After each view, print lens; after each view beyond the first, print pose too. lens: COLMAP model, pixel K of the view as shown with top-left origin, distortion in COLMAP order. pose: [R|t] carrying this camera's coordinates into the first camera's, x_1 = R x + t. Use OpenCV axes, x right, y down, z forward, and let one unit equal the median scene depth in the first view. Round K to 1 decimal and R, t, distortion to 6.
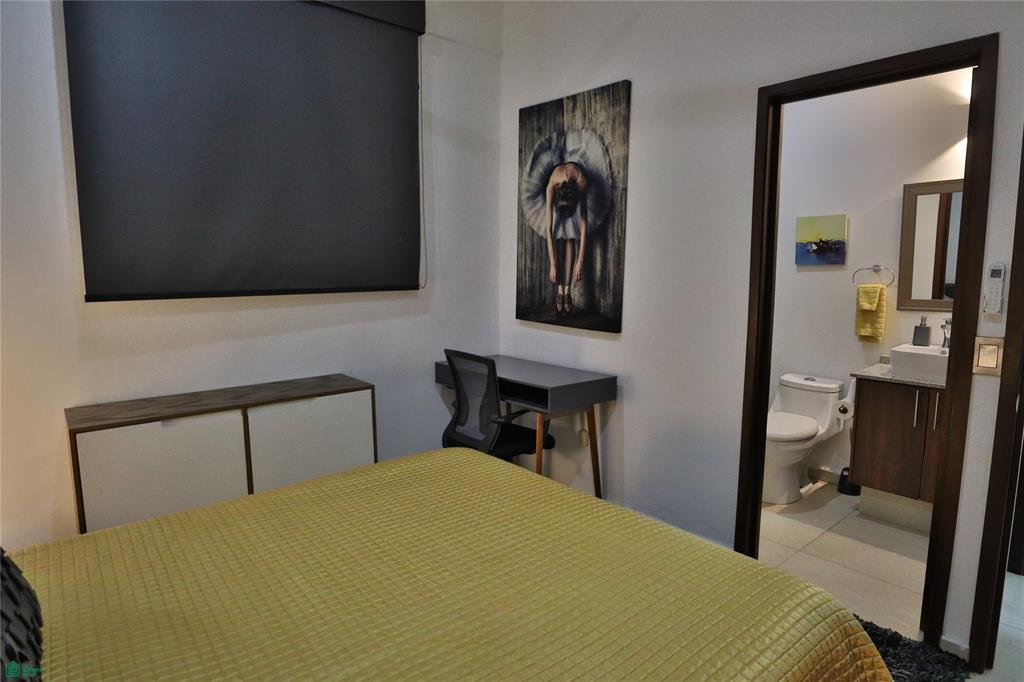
lens RADIAL K [[576.0, 0, 507.6], [0, 576.0, 343.5], [0, 0, 1]] dist [-0.044822, 0.010149]
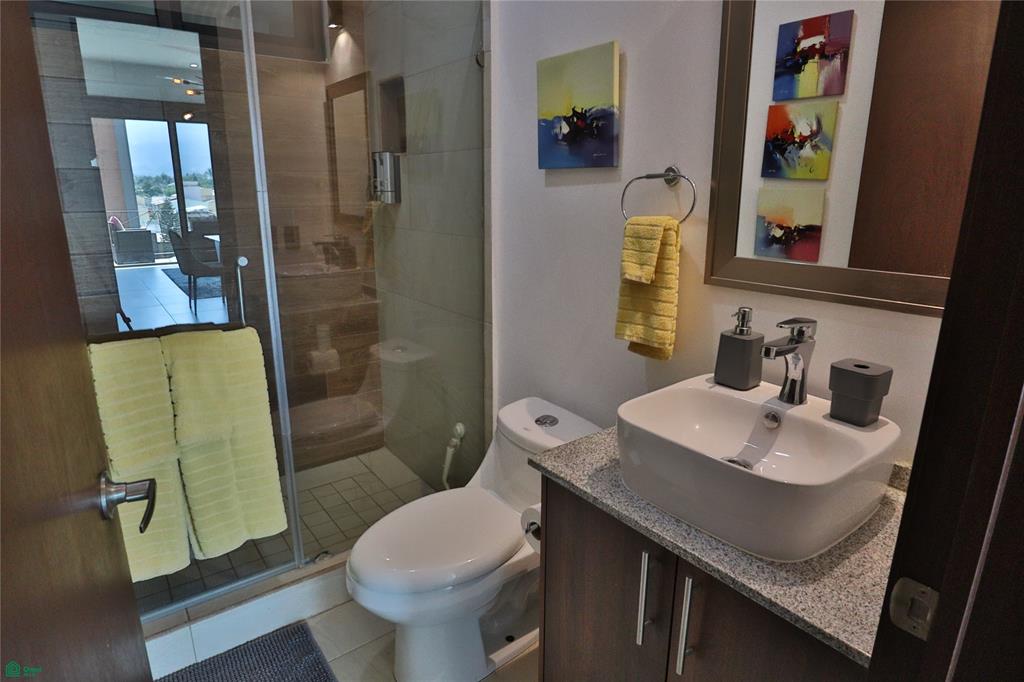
lens RADIAL K [[576.0, 0, 517.1], [0, 576.0, 336.1], [0, 0, 1]] dist [-0.044822, 0.010149]
pose [[0.999502, 0.008757, -0.030308, 0.557394], [-0.004838, 0.991888, 0.127020, -0.070968], [0.031174, -0.126811, 0.991437, 0.579150]]
